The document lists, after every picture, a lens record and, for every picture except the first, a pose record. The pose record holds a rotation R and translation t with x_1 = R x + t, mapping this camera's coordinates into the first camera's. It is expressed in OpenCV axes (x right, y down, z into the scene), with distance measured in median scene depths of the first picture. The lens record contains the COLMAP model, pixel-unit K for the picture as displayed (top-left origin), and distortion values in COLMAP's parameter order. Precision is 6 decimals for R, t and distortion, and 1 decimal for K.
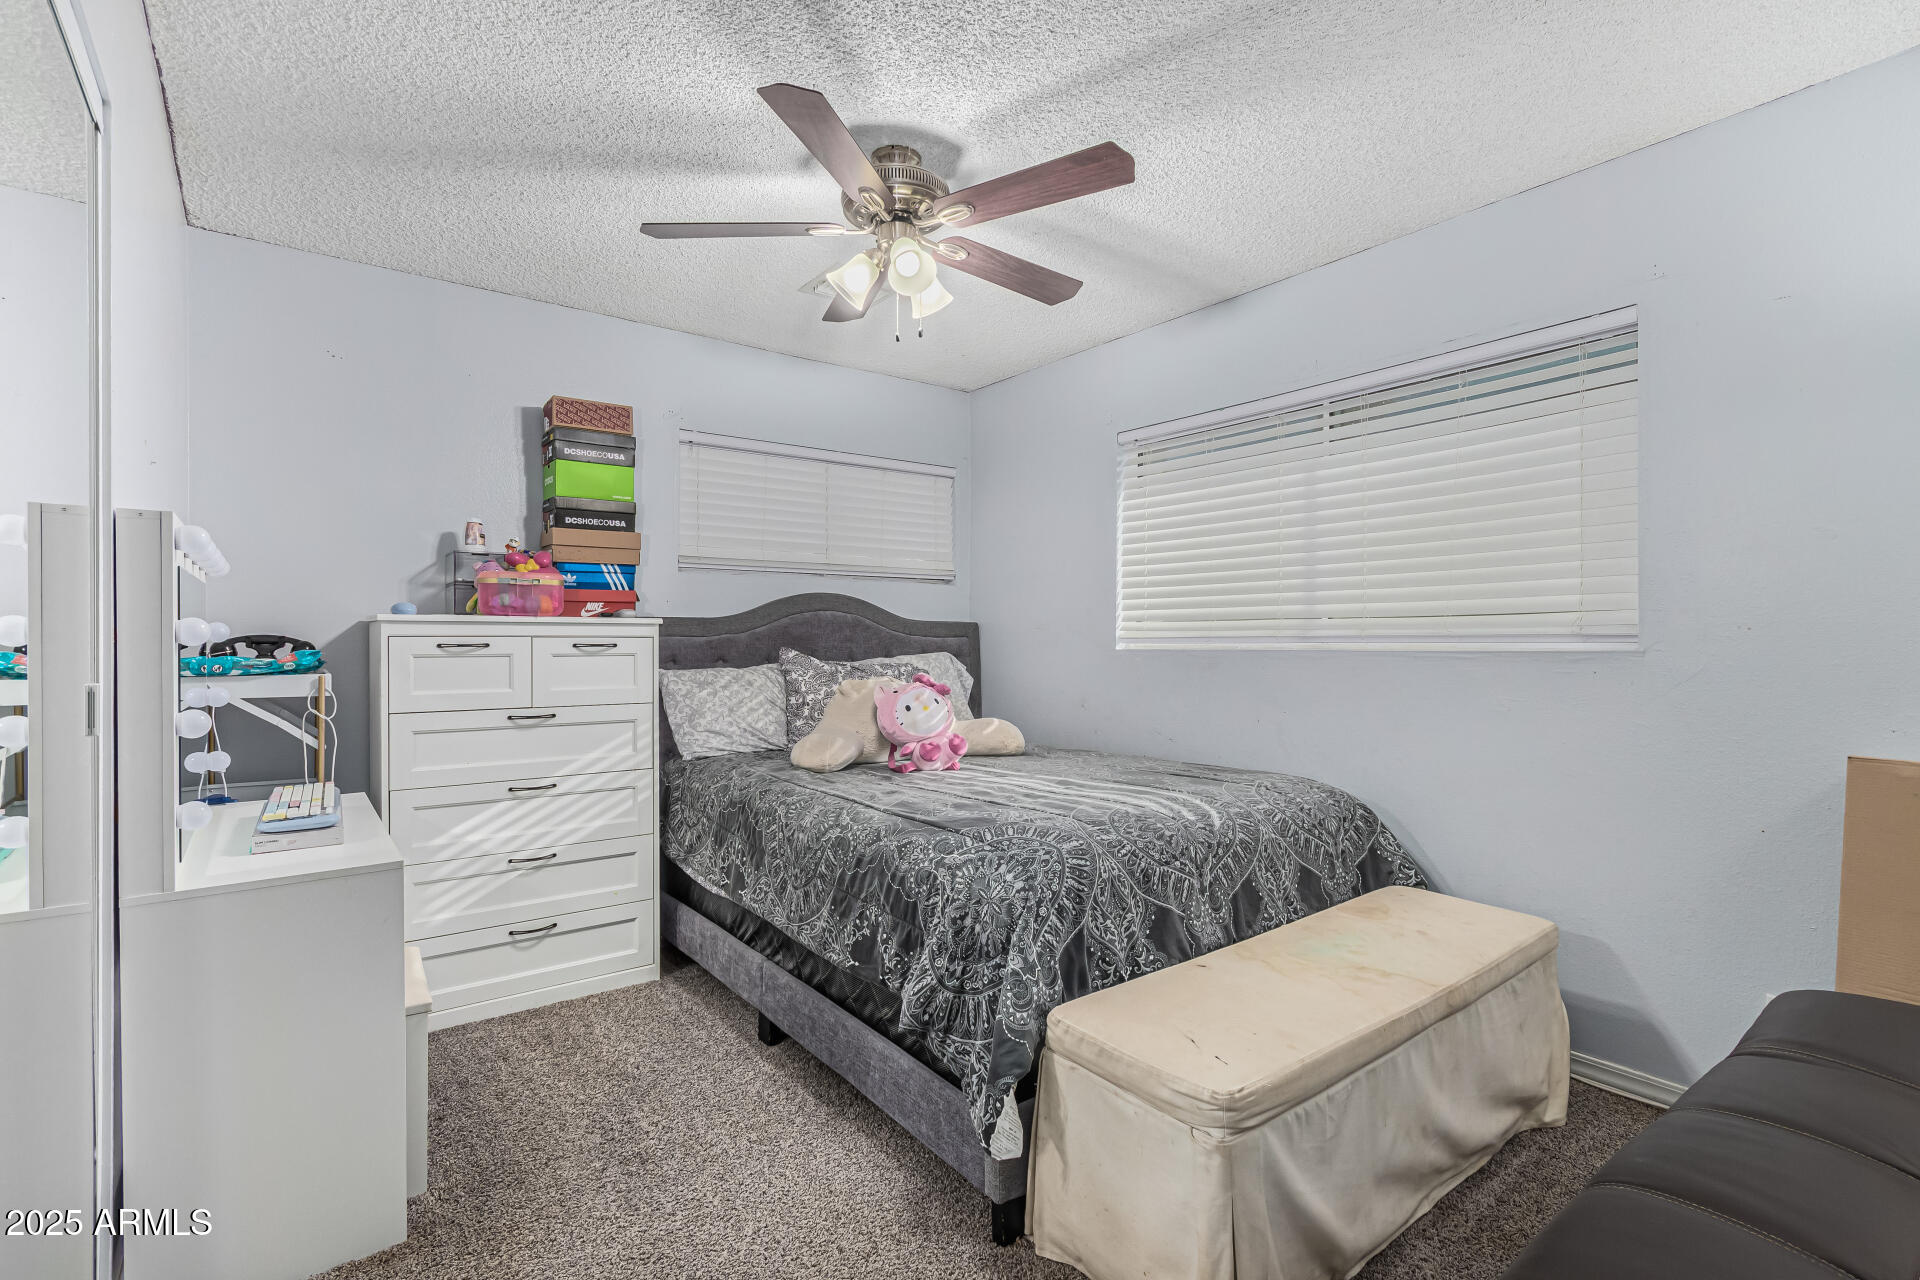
lens RADIAL K [[896.9, 0, 967.2], [0, 896.9, 642.5], [0, 0, 1]] dist [0.004992, 0.001370]
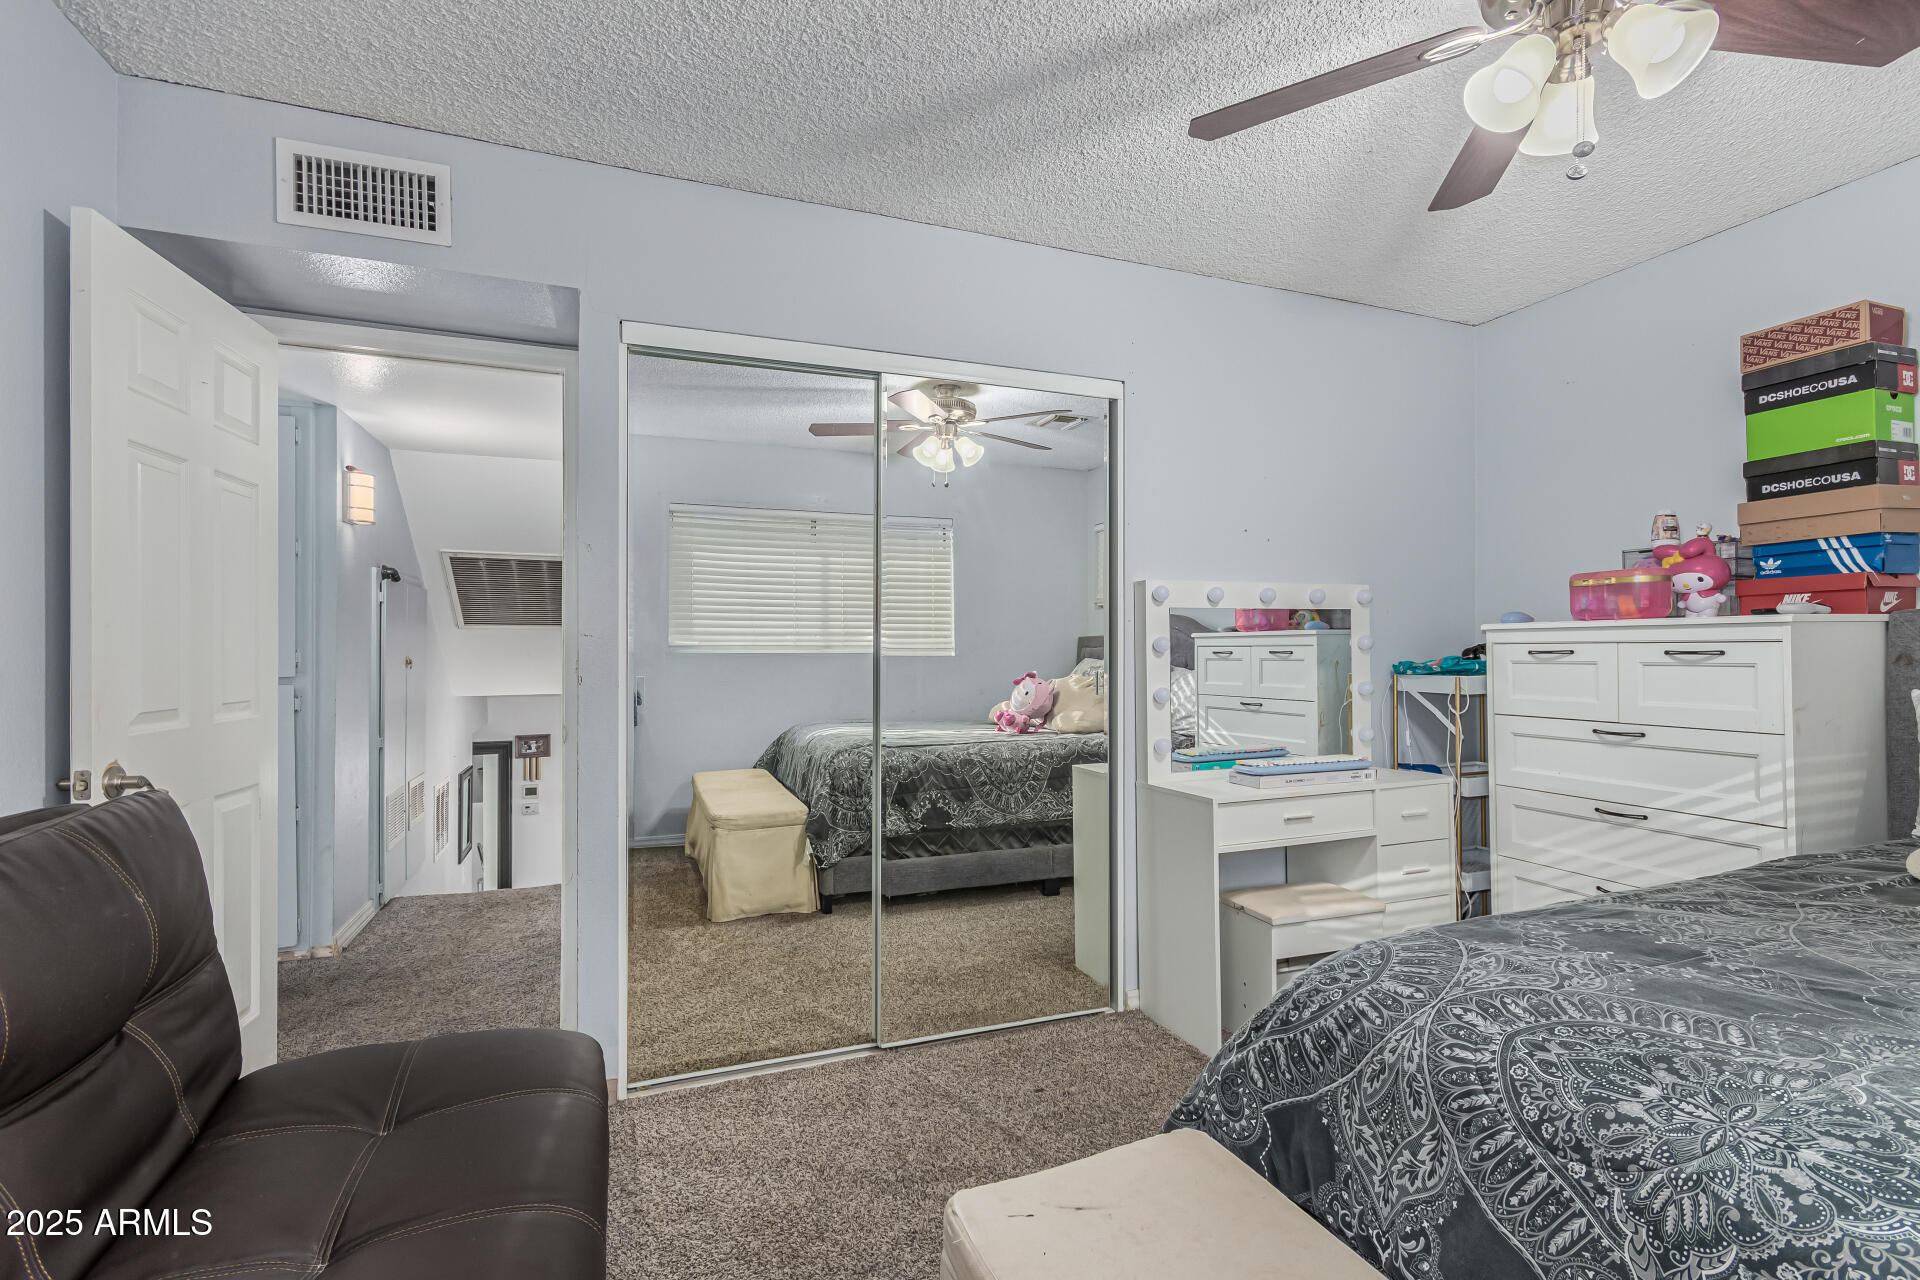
lens RADIAL K [[896.9, 0, 967.2], [0, 896.9, 642.5], [0, 0, 1]] dist [0.004992, 0.001370]
pose [[-0.276104, -0.007989, -0.961095, 0.504154], [-0.001111, 0.999967, -0.007993, 0.001358], [0.961127, -0.001140, -0.276104, 0.584559]]
